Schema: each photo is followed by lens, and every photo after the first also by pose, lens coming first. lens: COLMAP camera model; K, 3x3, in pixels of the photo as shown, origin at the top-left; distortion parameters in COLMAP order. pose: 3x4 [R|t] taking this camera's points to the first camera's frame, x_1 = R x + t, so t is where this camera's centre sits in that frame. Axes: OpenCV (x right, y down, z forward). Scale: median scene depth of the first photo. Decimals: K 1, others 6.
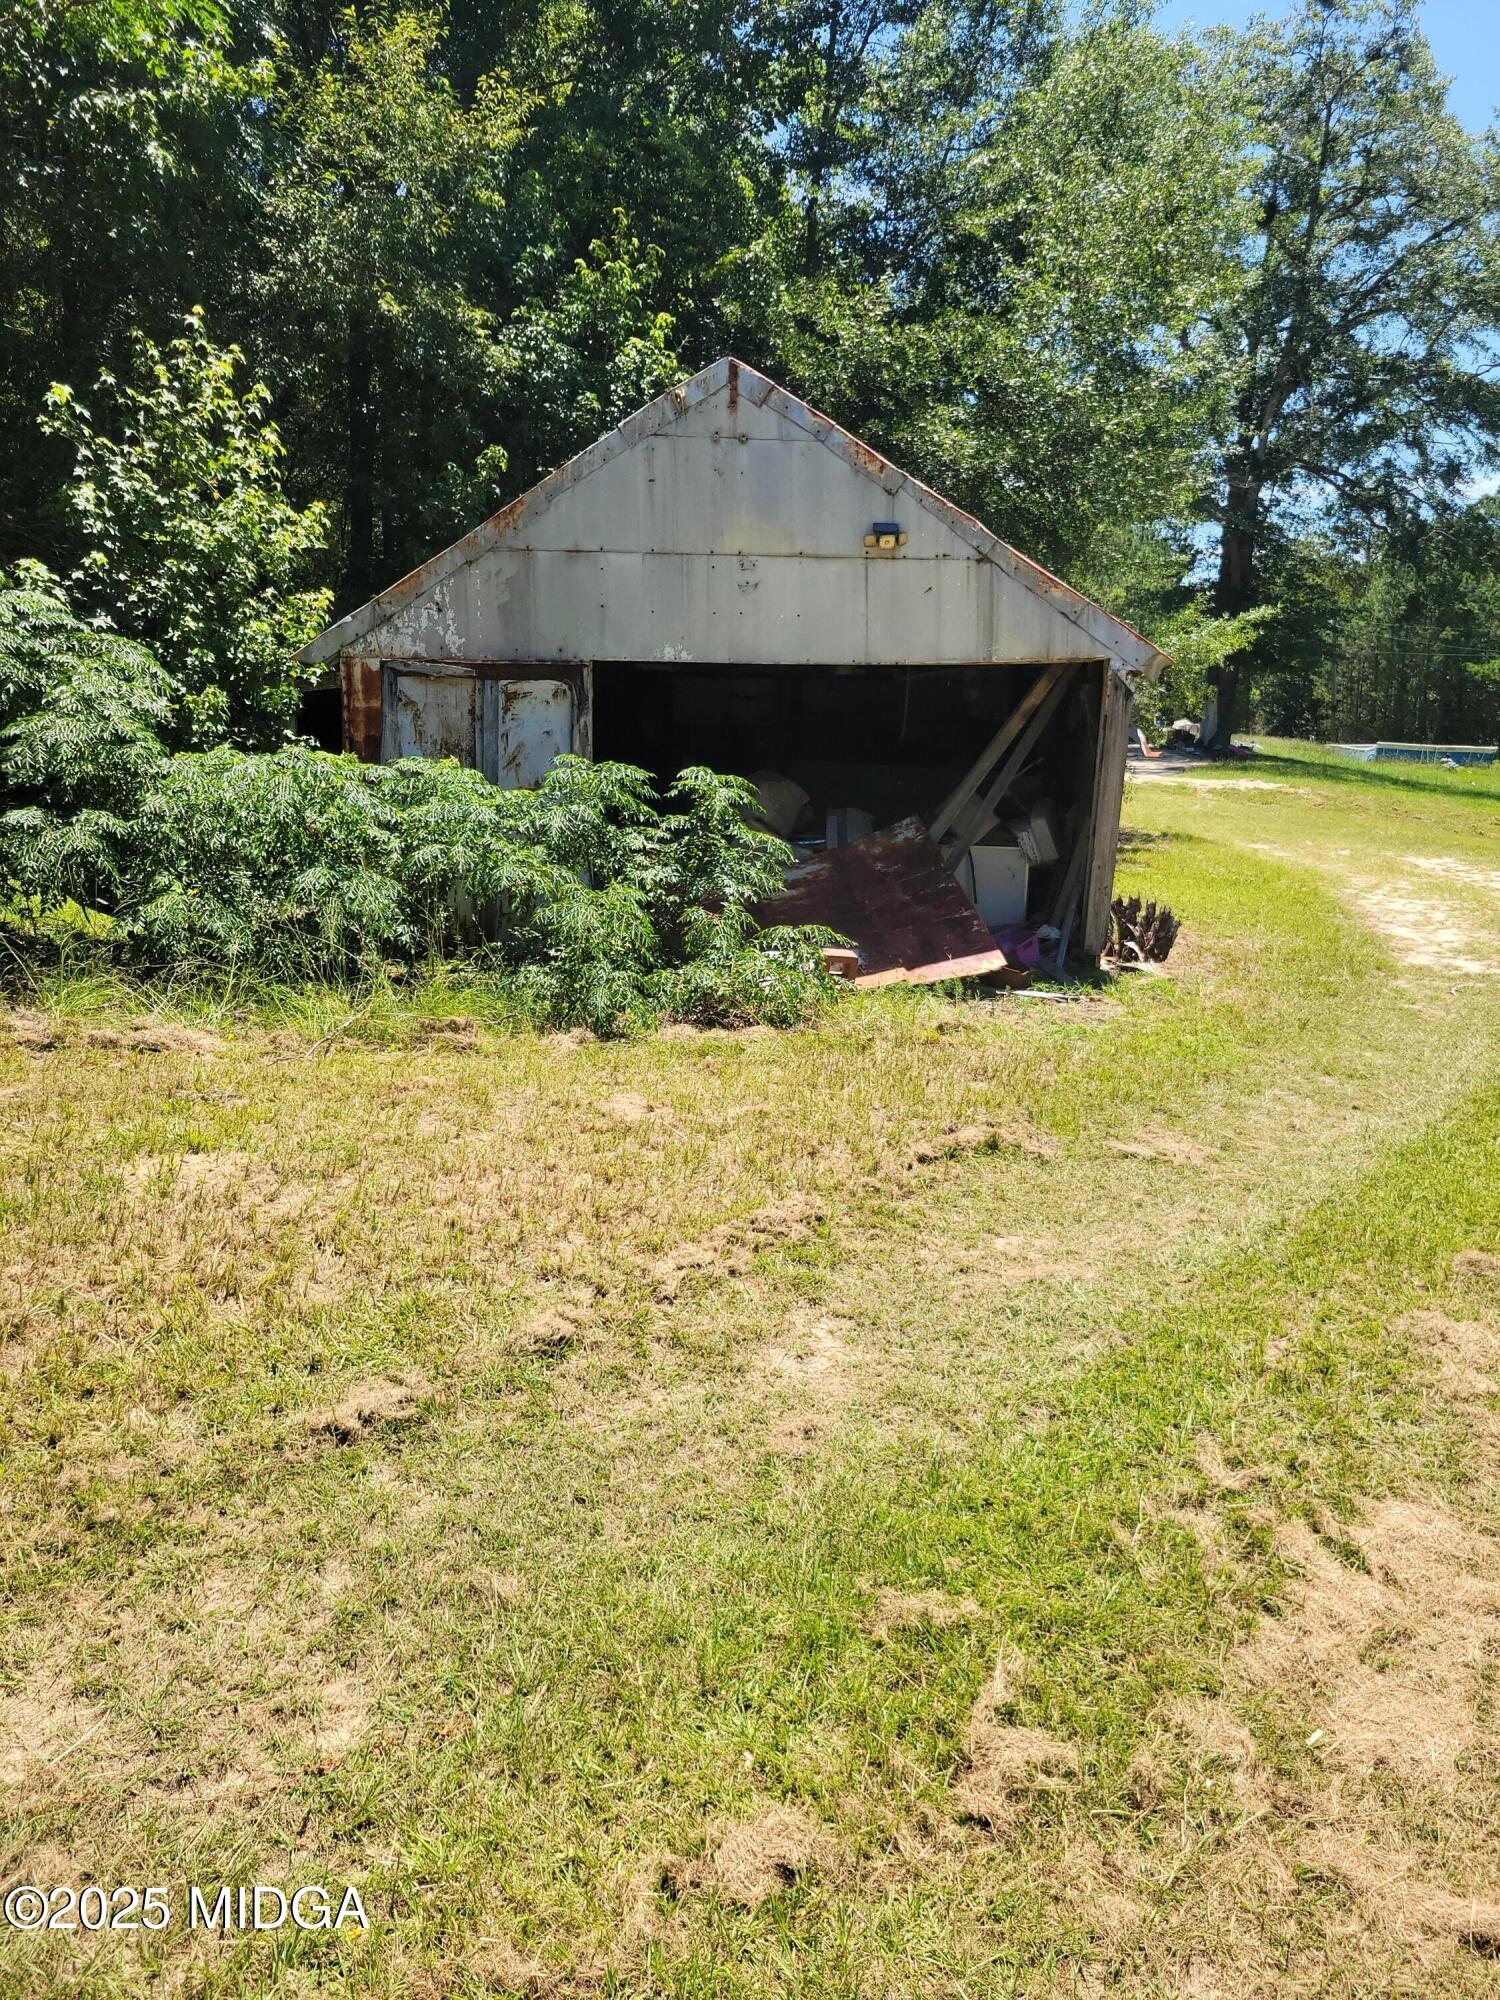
lens RADIAL K [[1525.3, 0, 749.6], [0, 1525.3, 999.2], [0, 0, 1]] dist [0.040494, -0.004566]
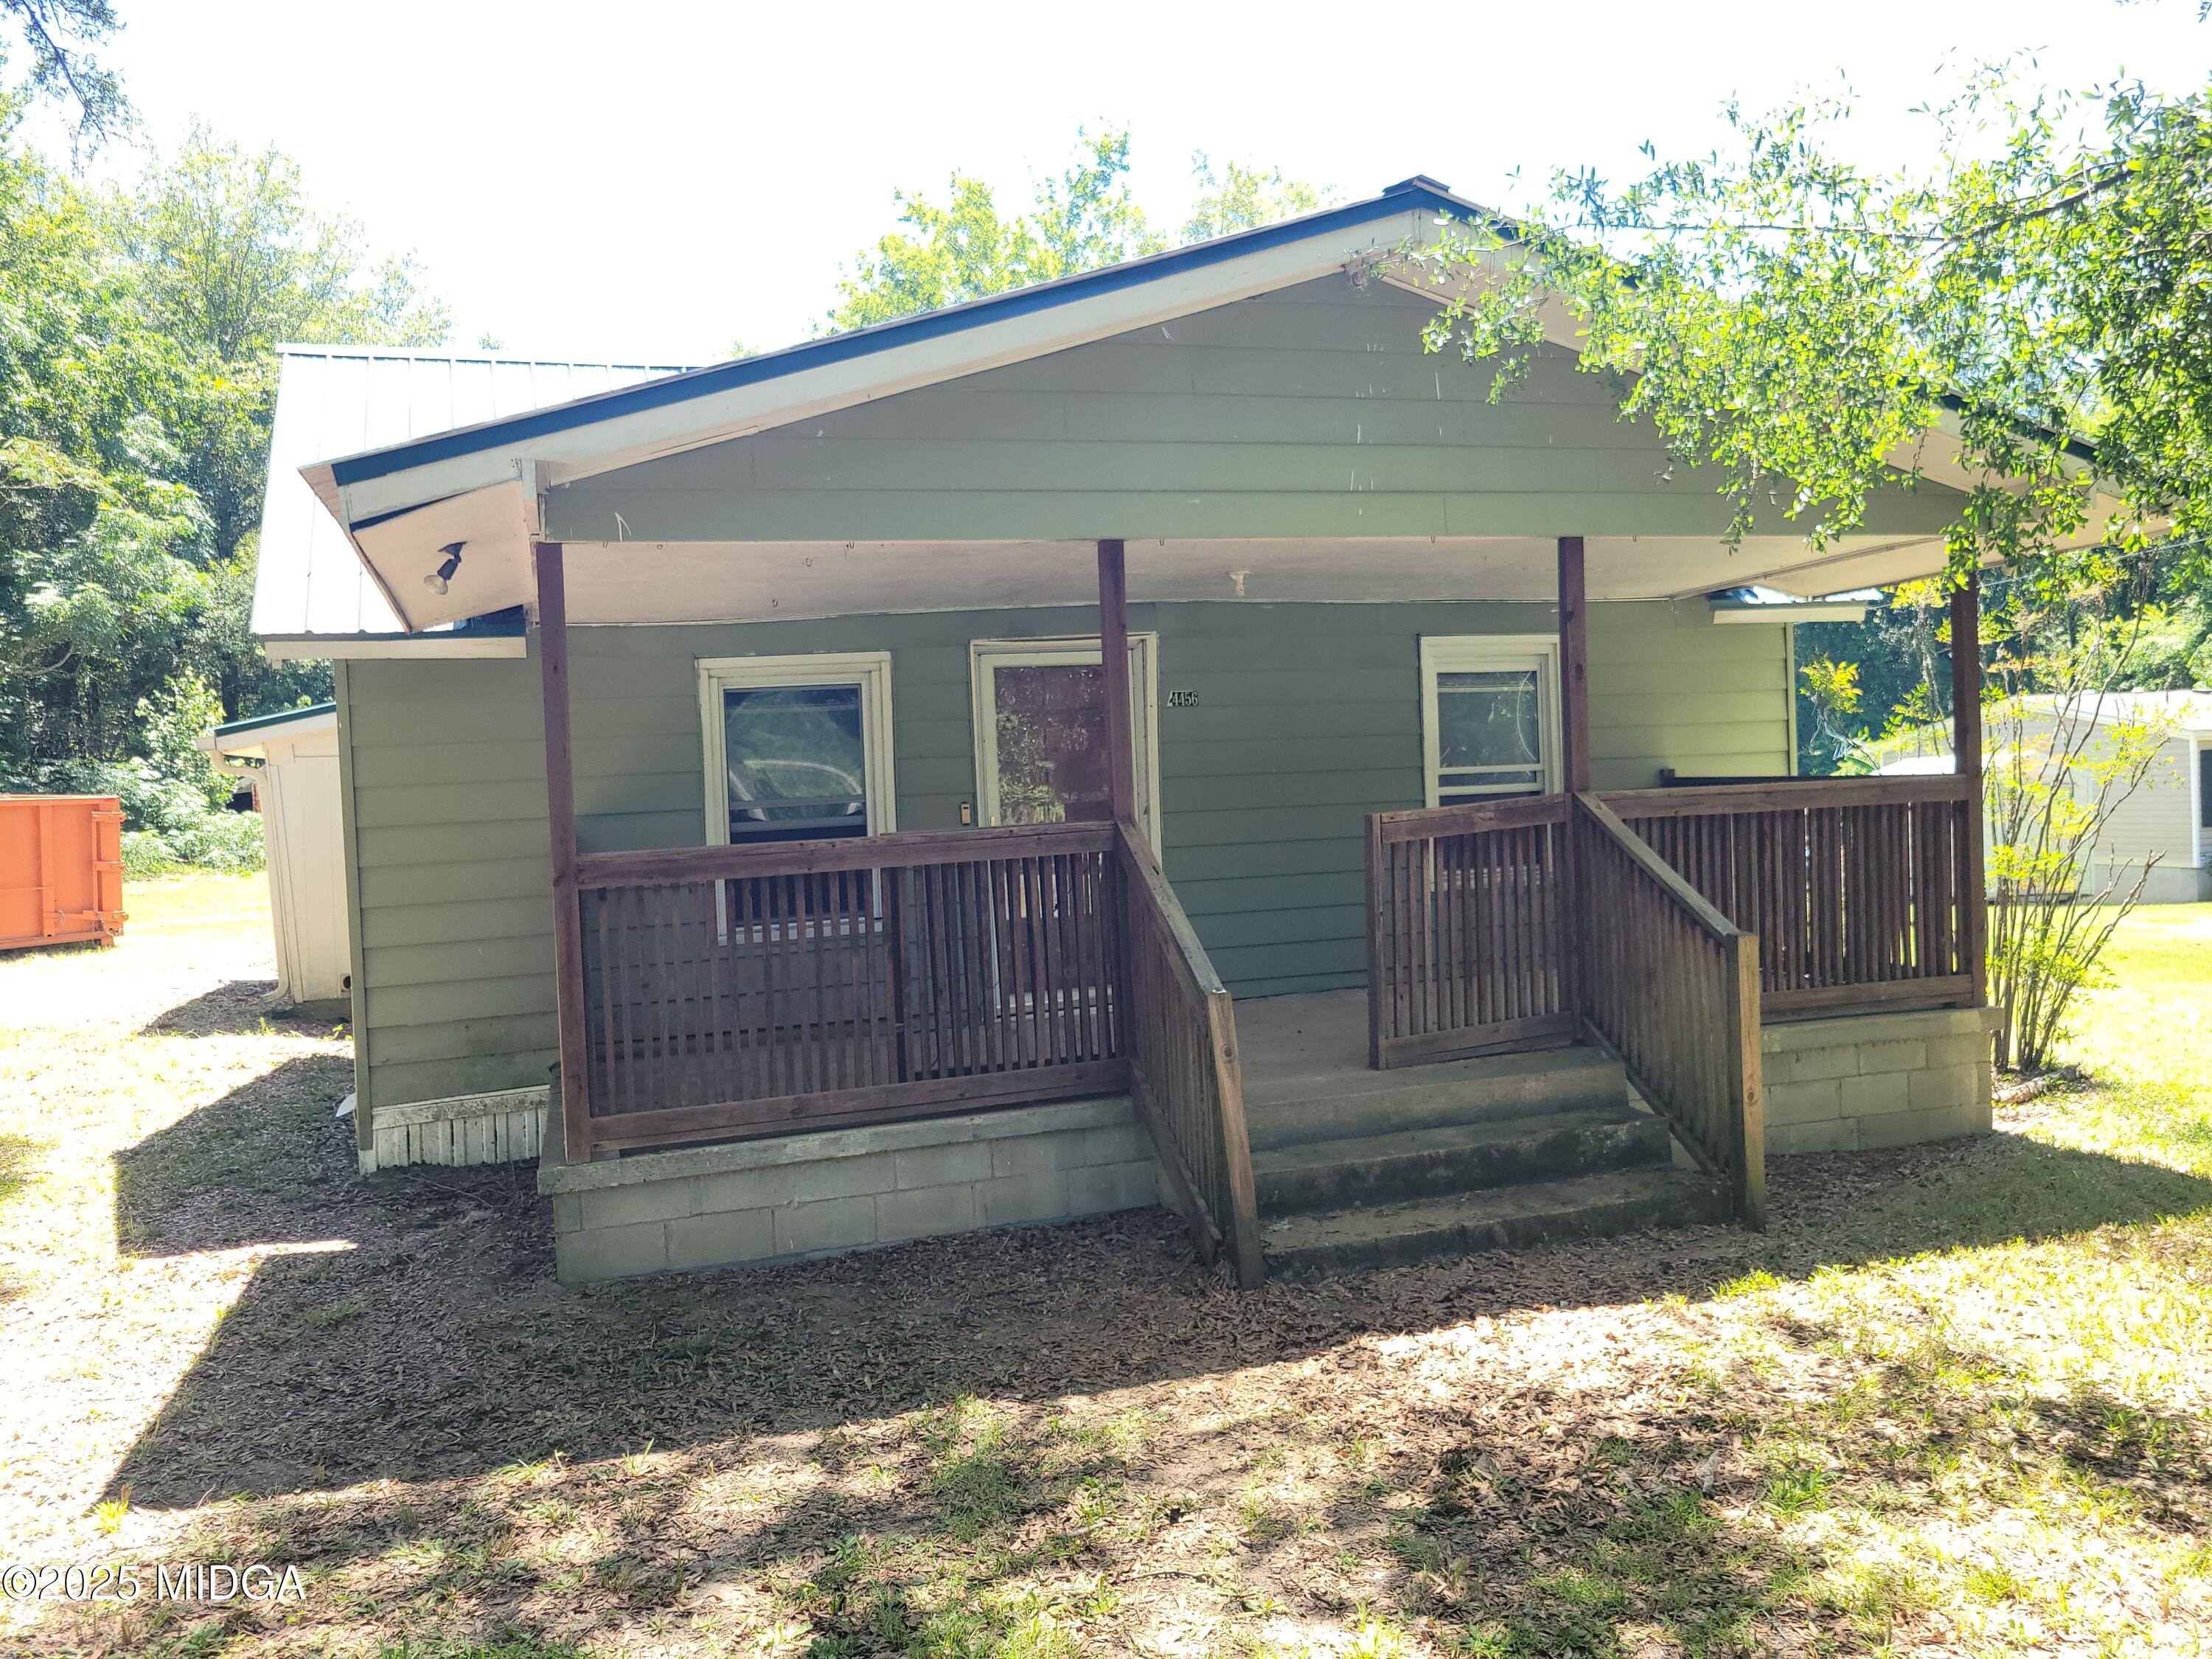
lens RADIAL K [[1687.0, 0, 1105.8], [0, 1687.0, 830.0], [0, 0, 1]] dist [0.040494, -0.004566]
pose [[0.965262, -0.085192, 0.247006, 0.498746], [0.118278, 0.985415, -0.122343, 0.461094], [-0.232981, 0.147309, 0.961260, -2.504469]]
